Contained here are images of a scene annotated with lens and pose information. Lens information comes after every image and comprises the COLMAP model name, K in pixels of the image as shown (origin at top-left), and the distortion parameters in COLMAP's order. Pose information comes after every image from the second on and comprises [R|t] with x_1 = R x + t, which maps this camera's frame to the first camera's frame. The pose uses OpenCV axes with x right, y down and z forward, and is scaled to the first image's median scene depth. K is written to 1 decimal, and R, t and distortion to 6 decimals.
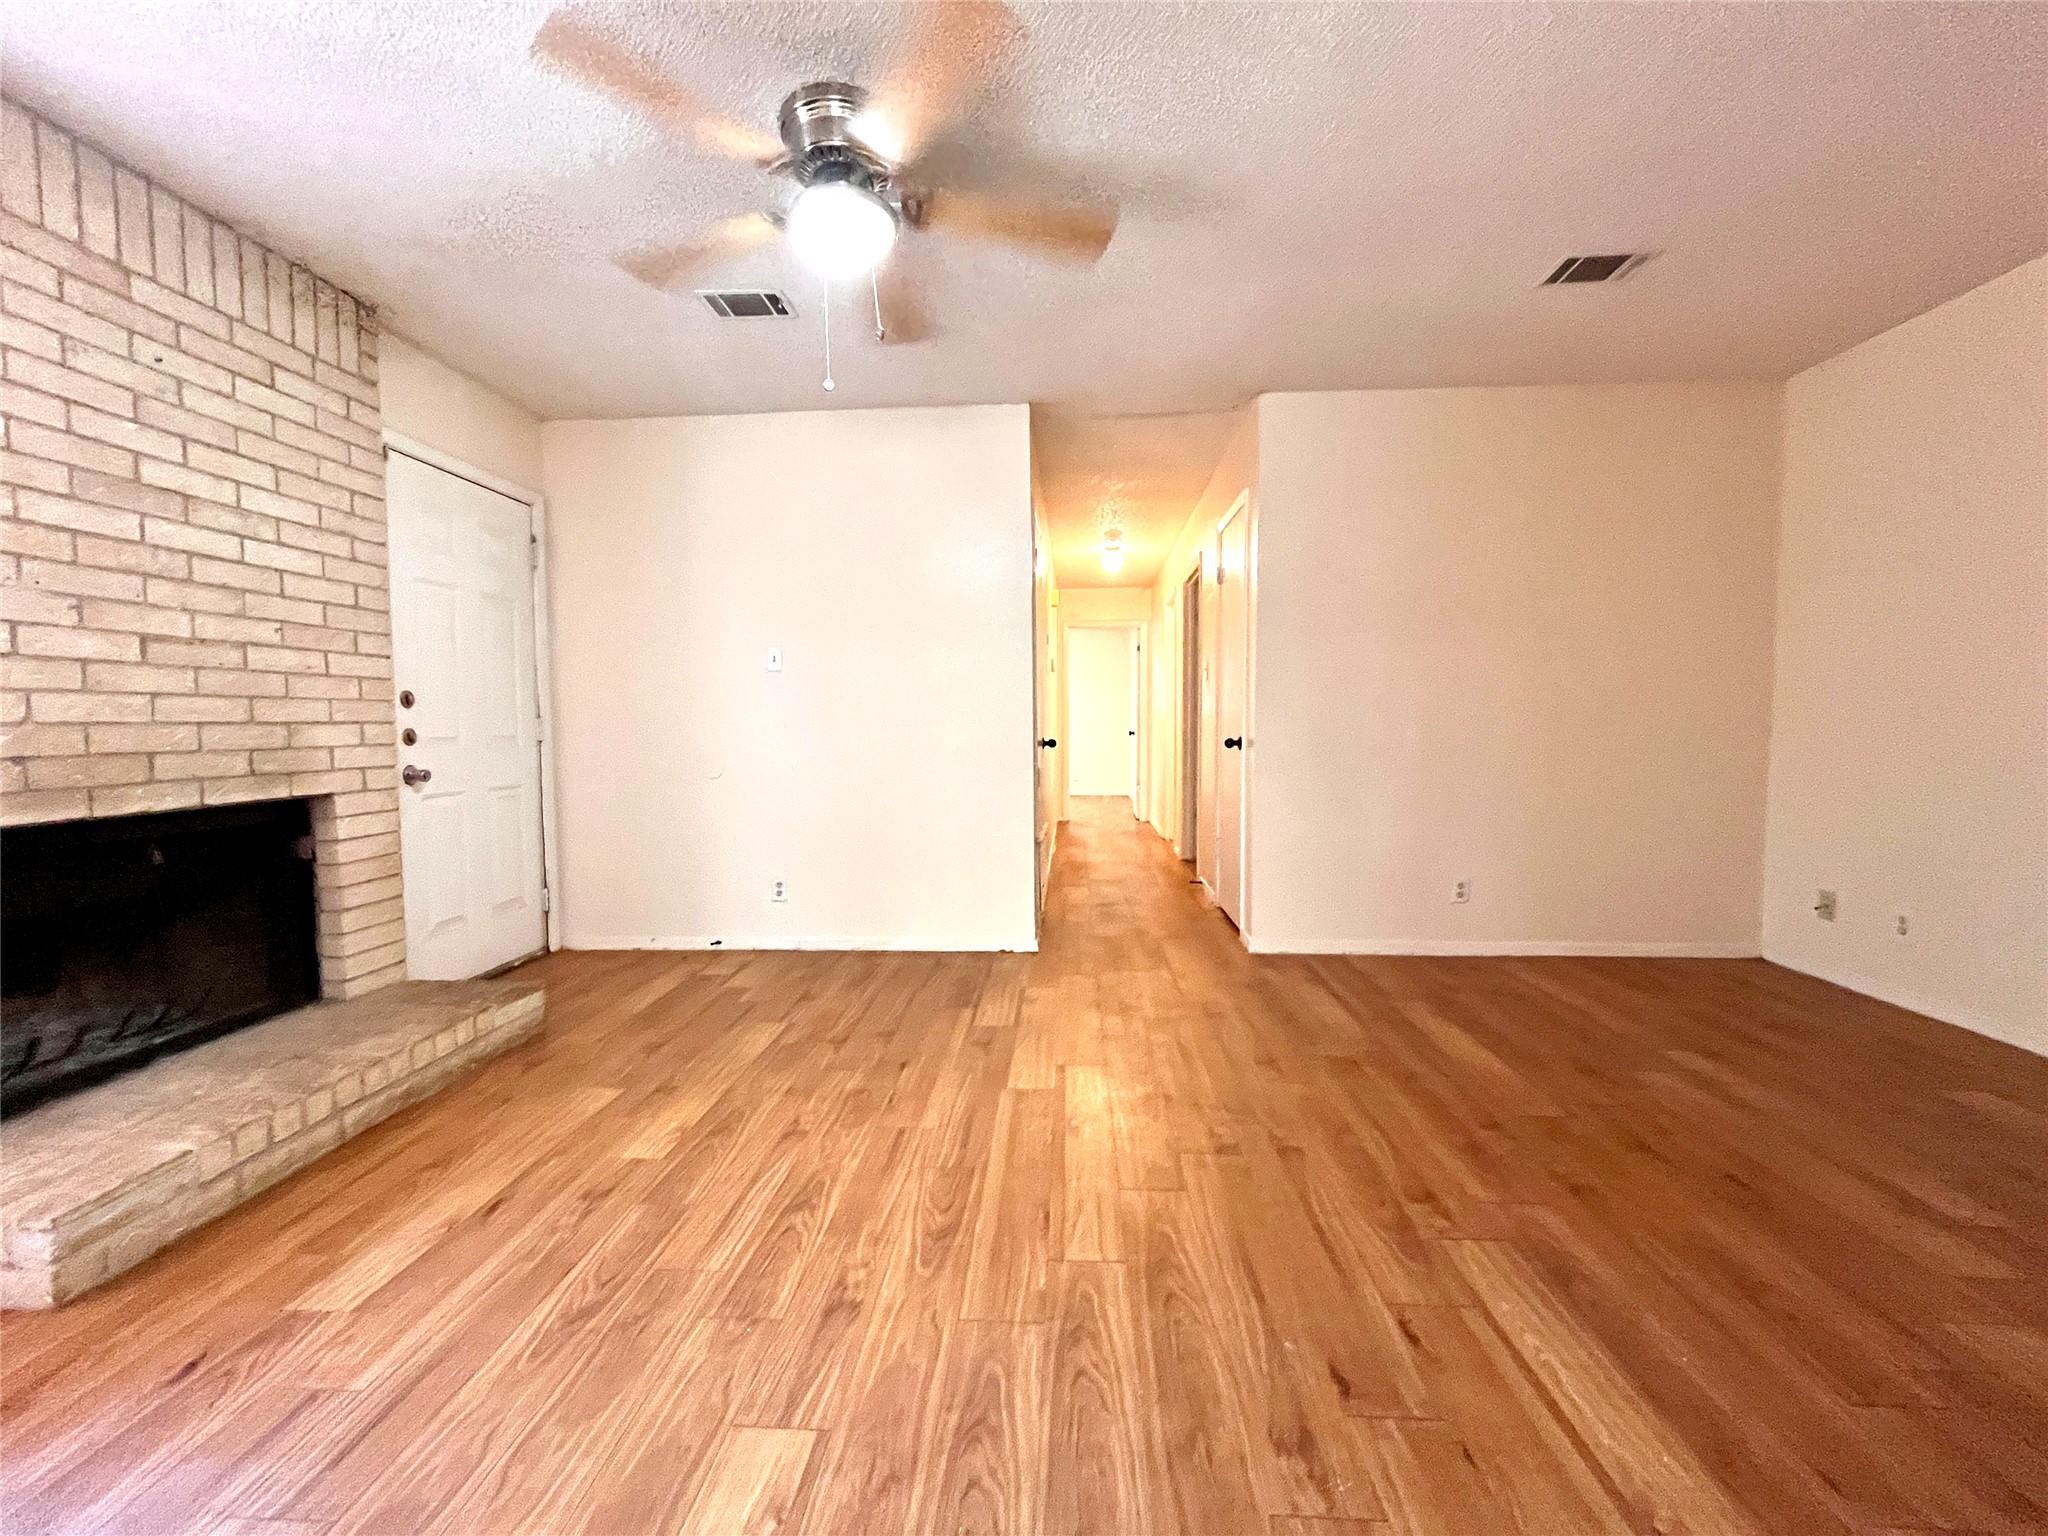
lens RADIAL K [[827.0, 0, 1022.3], [0, 827.0, 769.2], [0, 0, 1]] dist [-0.005527, 0.000748]
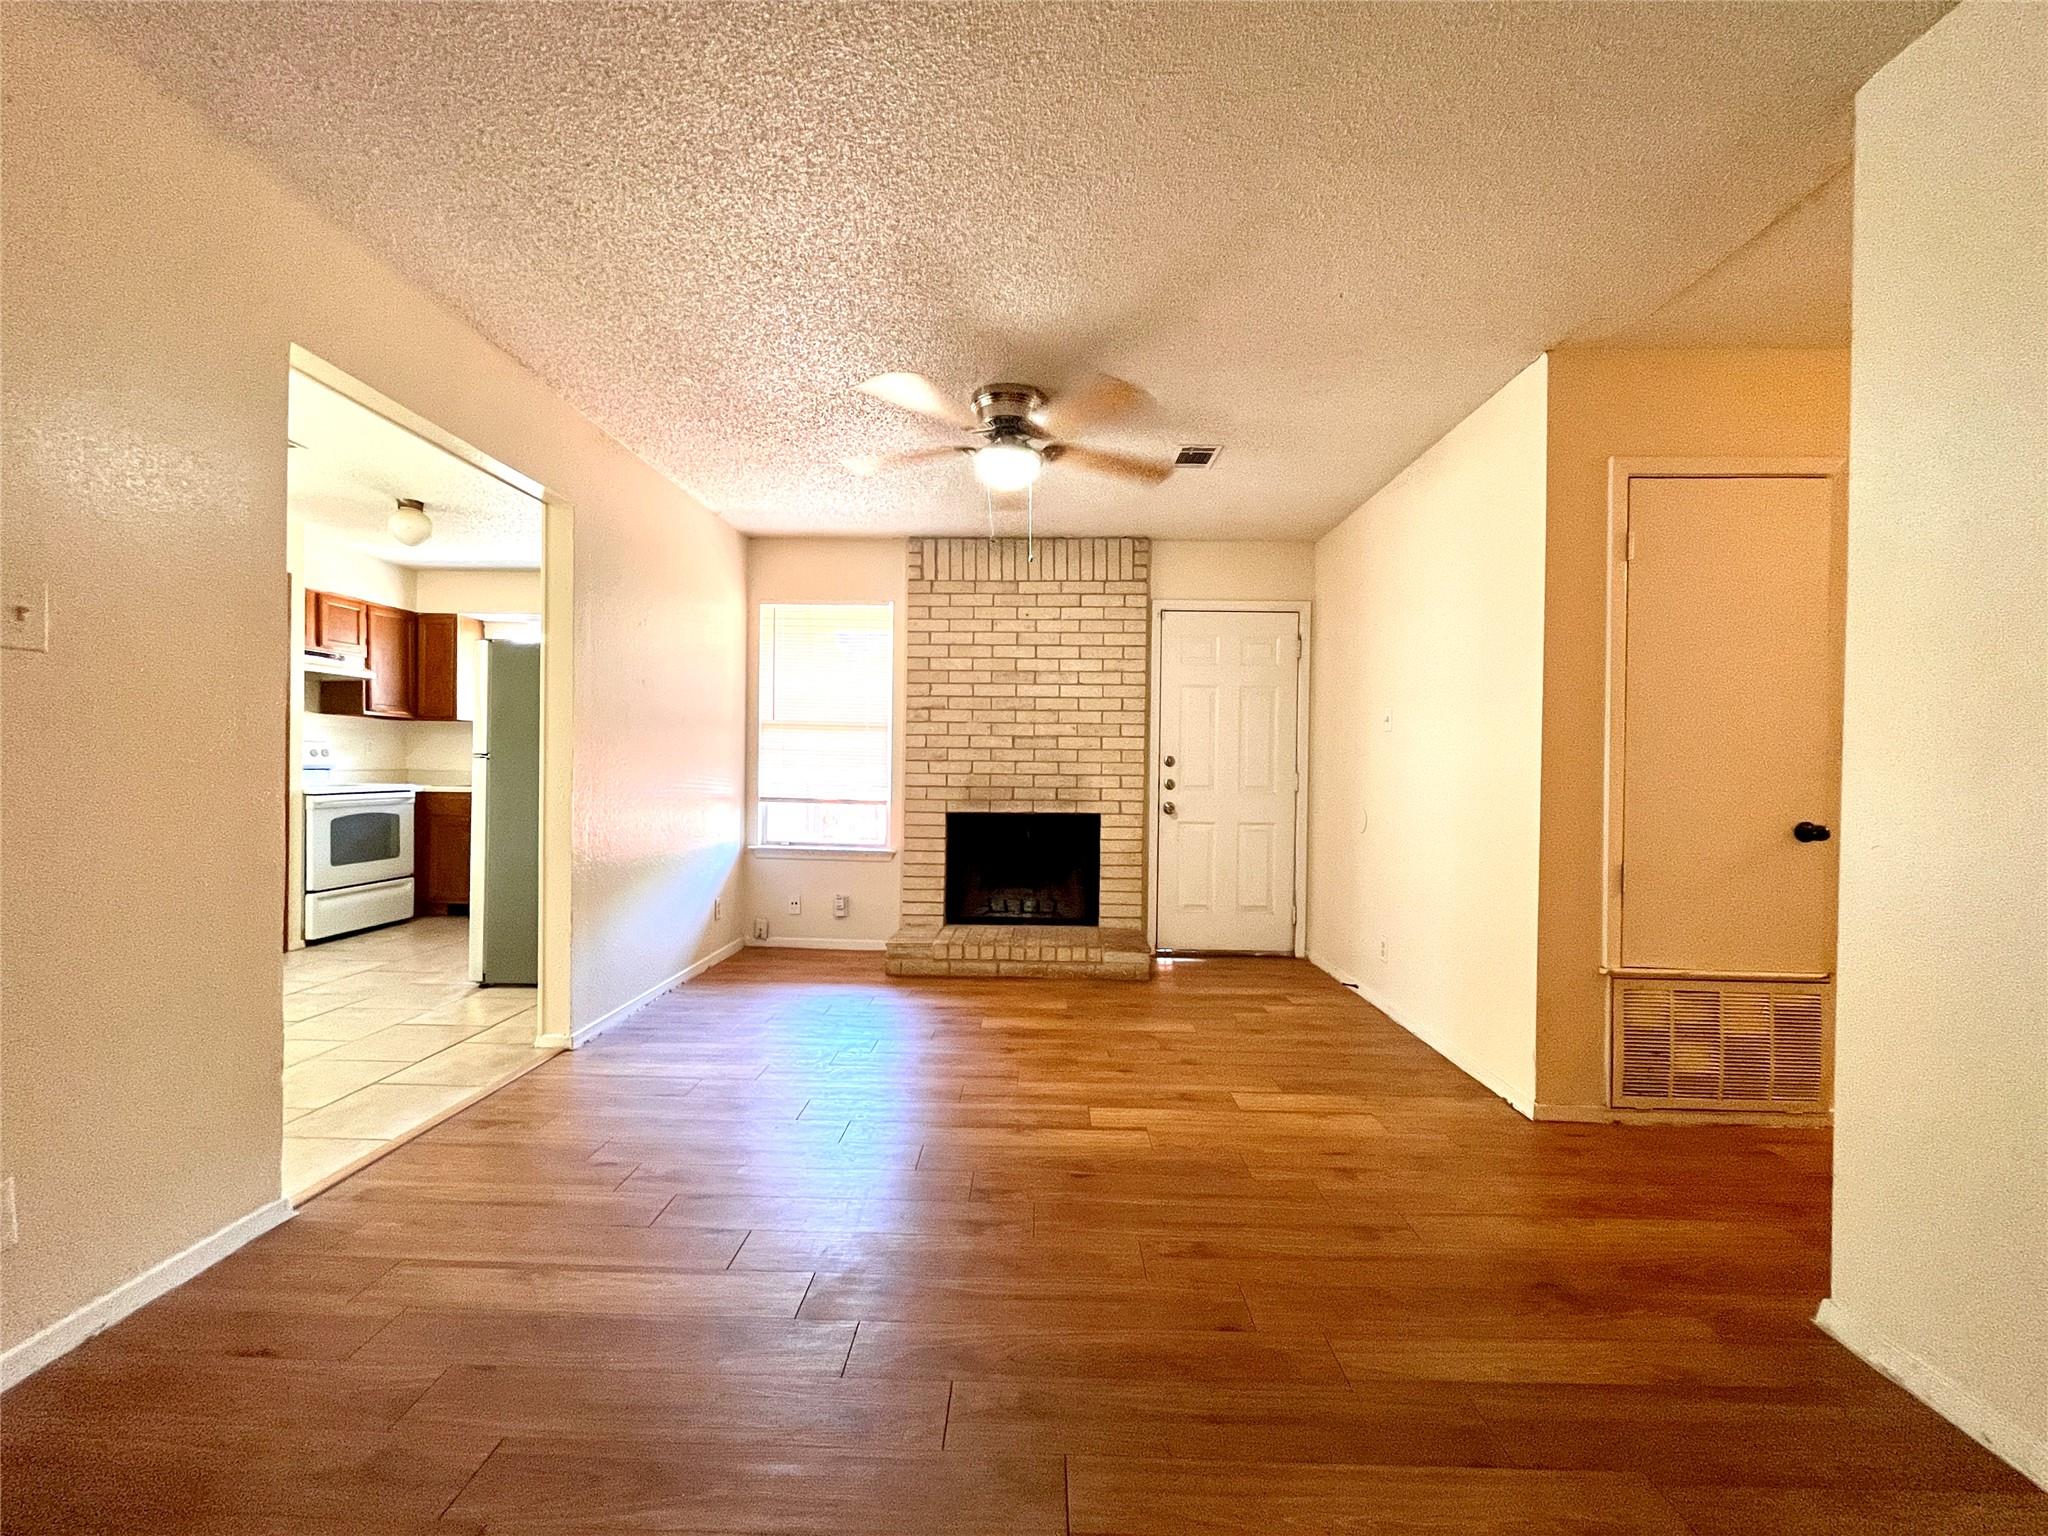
lens RADIAL K [[827.0, 0, 1022.3], [0, 827.0, 769.2], [0, 0, 1]] dist [-0.005527, 0.000748]
pose [[0.034540, 0.012980, -0.999319, 1.107032], [-0.069217, 0.997546, 0.010564, -0.084376], [0.997004, 0.068805, 0.035354, 0.832756]]
